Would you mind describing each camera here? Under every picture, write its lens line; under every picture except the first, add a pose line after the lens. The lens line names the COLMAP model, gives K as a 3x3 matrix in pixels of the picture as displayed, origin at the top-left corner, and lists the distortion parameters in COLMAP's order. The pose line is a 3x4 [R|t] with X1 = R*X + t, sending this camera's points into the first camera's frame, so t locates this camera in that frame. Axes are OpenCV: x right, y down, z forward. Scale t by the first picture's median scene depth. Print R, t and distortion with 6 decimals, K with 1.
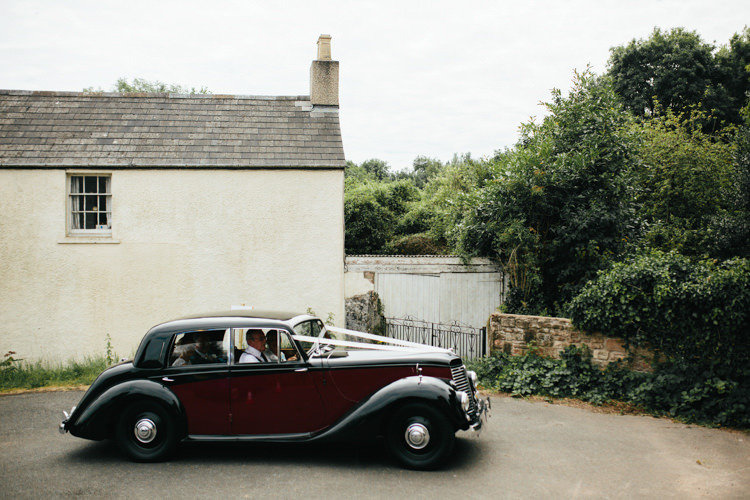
lens RADIAL K [[902.8, 0, 375.0], [0, 902.8, 250.0], [0, 0, 1]] dist [-0.034285, 0.030842]
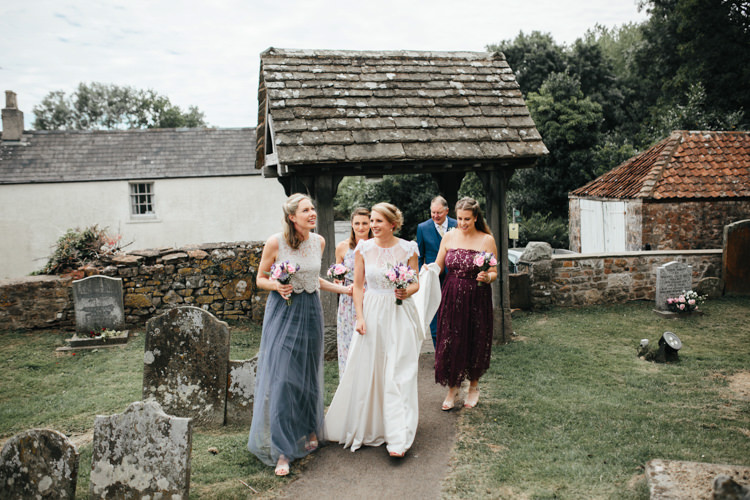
lens RADIAL K [[902.8, 0, 375.0], [0, 902.8, 250.0], [0, 0, 1]] dist [-0.034285, 0.030842]
pose [[0.995275, -0.040264, 0.088349, -0.027209], [0.036833, 0.998516, 0.040125, -0.007402], [-0.089833, -0.036681, 0.995281, -0.769892]]
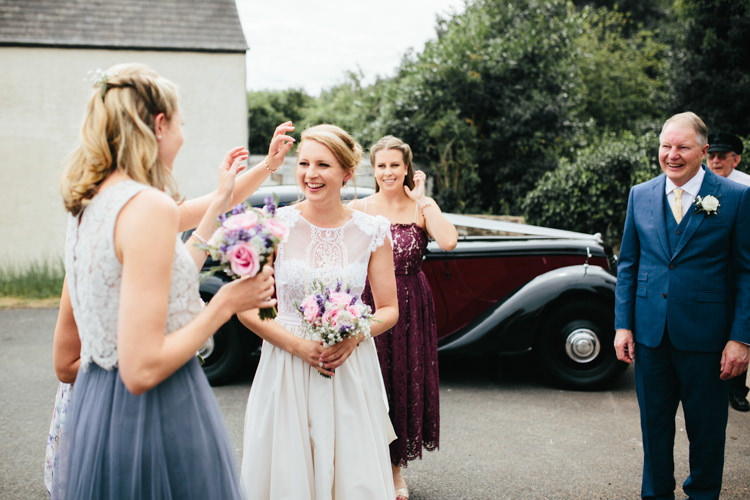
lens RADIAL K [[902.8, 0, 375.0], [0, 902.8, 250.0], [0, 0, 1]] dist [-0.034285, 0.030842]
pose [[0.988359, -0.010631, 0.151769, -0.047284], [0.000338, 0.997707, 0.067685, 0.040100], [-0.152141, -0.066846, 0.986096, 0.130615]]
